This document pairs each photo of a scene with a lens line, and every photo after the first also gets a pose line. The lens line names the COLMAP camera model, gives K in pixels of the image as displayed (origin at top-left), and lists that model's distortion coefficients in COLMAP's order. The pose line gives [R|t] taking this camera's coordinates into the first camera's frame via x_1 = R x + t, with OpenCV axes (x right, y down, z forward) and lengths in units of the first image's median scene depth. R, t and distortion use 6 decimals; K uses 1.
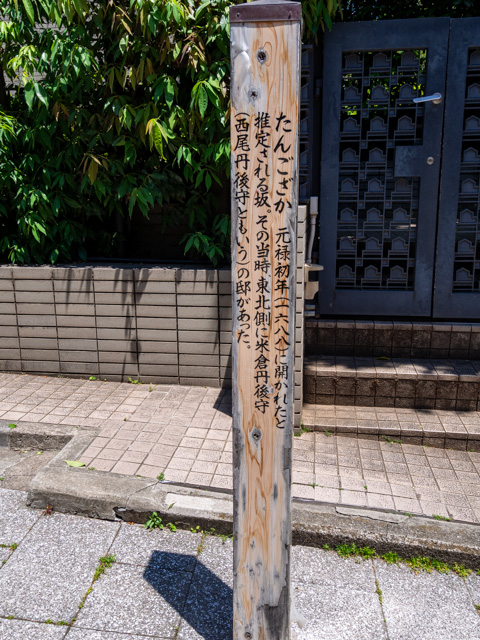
lens RADIAL K [[535.1, 0, 239.5], [0, 535.1, 319.8], [0, 0, 1]] dist [-0.004920, -0.004276]
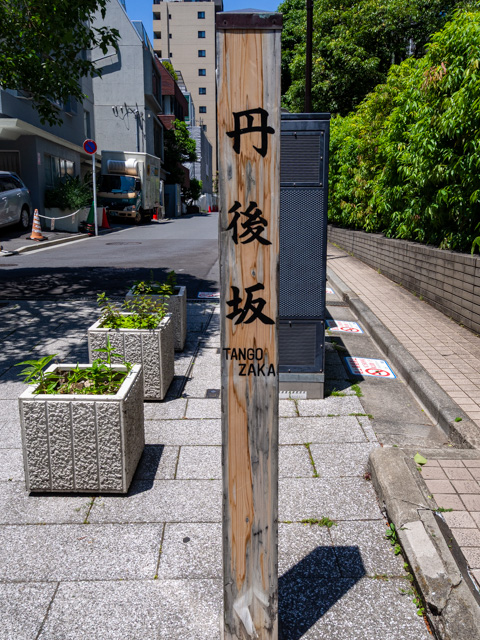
lens RADIAL K [[535.1, 0, 240.9], [0, 535.1, 319.4], [0, 0, 1]] dist [-0.004920, -0.004276]
pose [[0.155730, 0.197461, -0.967862, 0.632295], [-0.219756, 0.962187, 0.160944, -0.084969], [0.963045, 0.187630, 0.193235, 0.466698]]
